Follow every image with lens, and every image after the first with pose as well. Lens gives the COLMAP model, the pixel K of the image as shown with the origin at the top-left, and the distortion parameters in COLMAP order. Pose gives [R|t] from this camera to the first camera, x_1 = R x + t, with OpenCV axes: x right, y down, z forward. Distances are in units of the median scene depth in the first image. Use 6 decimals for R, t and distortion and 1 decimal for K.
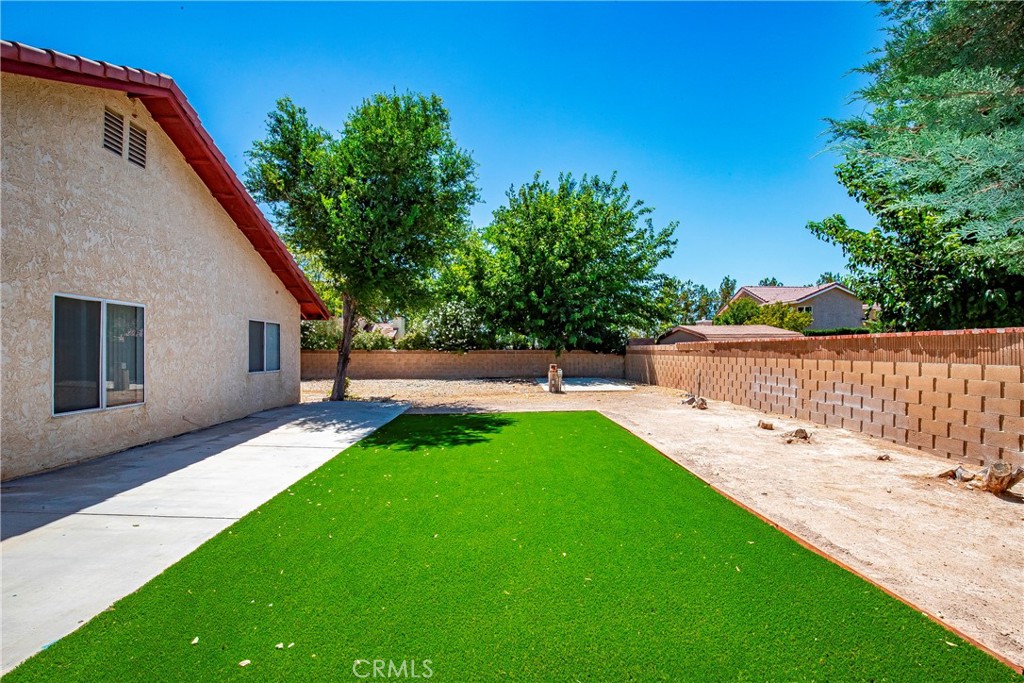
lens RADIAL K [[473.0, 0, 512.3], [0, 473.0, 347.9], [0, 0, 1]] dist [-0.021008, 0.003214]
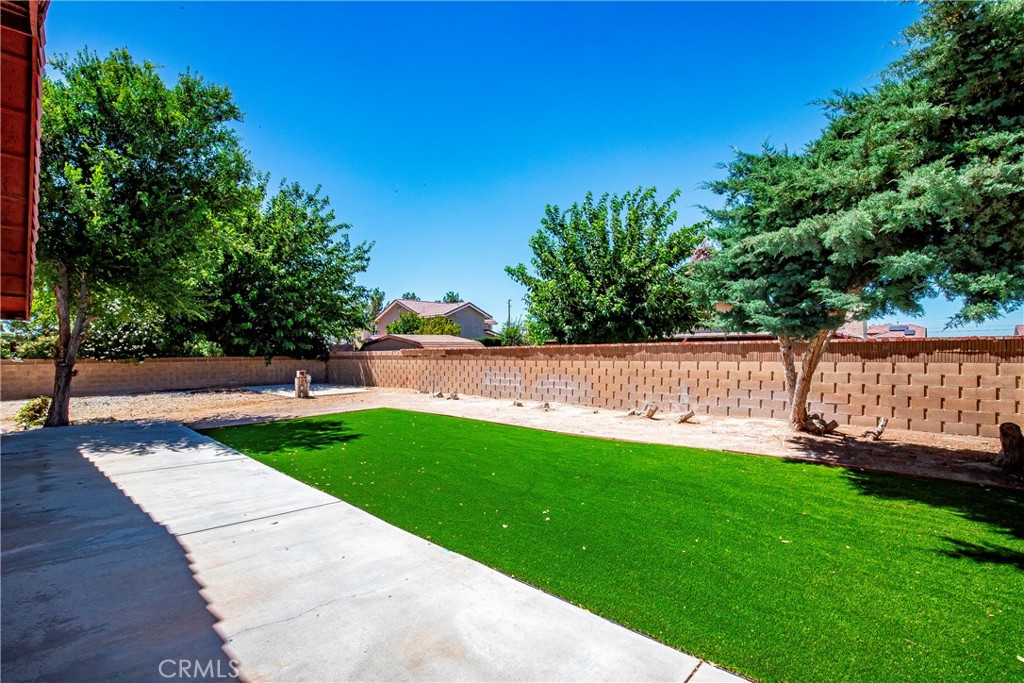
lens RADIAL K [[473.0, 0, 506.7], [0, 473.0, 346.1], [0, 0, 1]] dist [-0.021008, 0.003214]
pose [[0.718338, 0.001715, 0.695692, -0.414419], [0.007379, 0.999922, -0.010084, -0.006659], [-0.695655, 0.012377, 0.718269, -0.061589]]
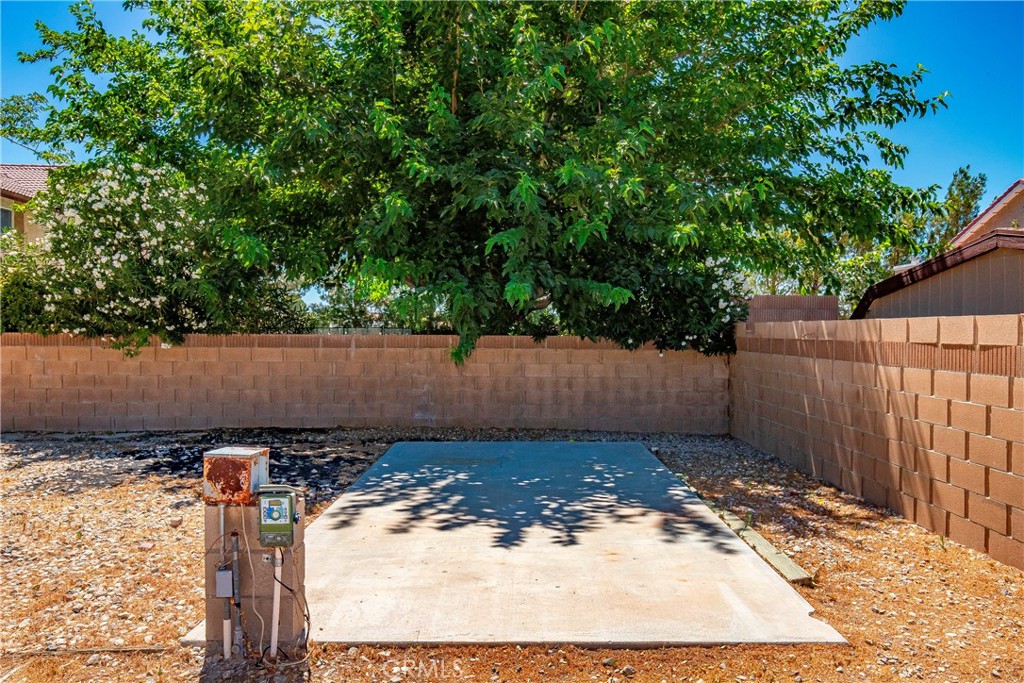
lens RADIAL K [[774.8, 0, 519.4], [0, 774.8, 337.1], [0, 0, 1]] dist [0.029054, 0.001814]
pose [[0.999753, 0.005774, -0.021448, 0.241246], [-0.005509, 0.999908, 0.012379, -0.000947], [0.021517, -0.012258, 0.999693, 1.062478]]
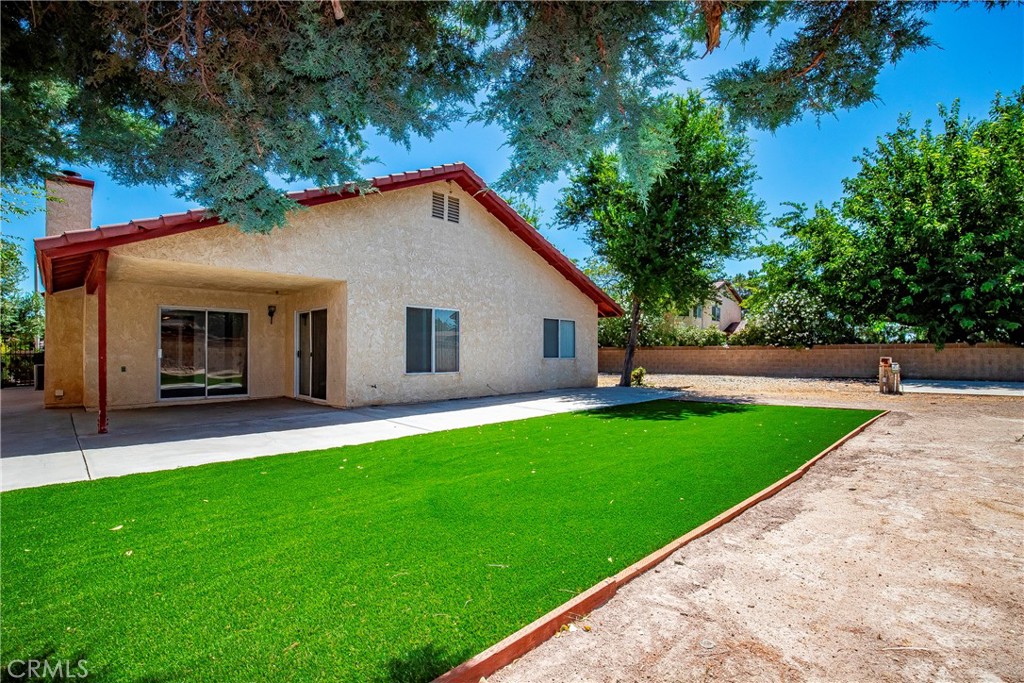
lens RADIAL K [[473.0, 0, 517.2], [0, 473.0, 349.3], [0, 0, 1]] dist [-0.021008, 0.003214]
pose [[0.695465, -0.008893, -0.718505, 0.298838], [0.004983, 0.999959, -0.007553, 0.032701], [0.718543, 0.001672, 0.695481, 0.020623]]
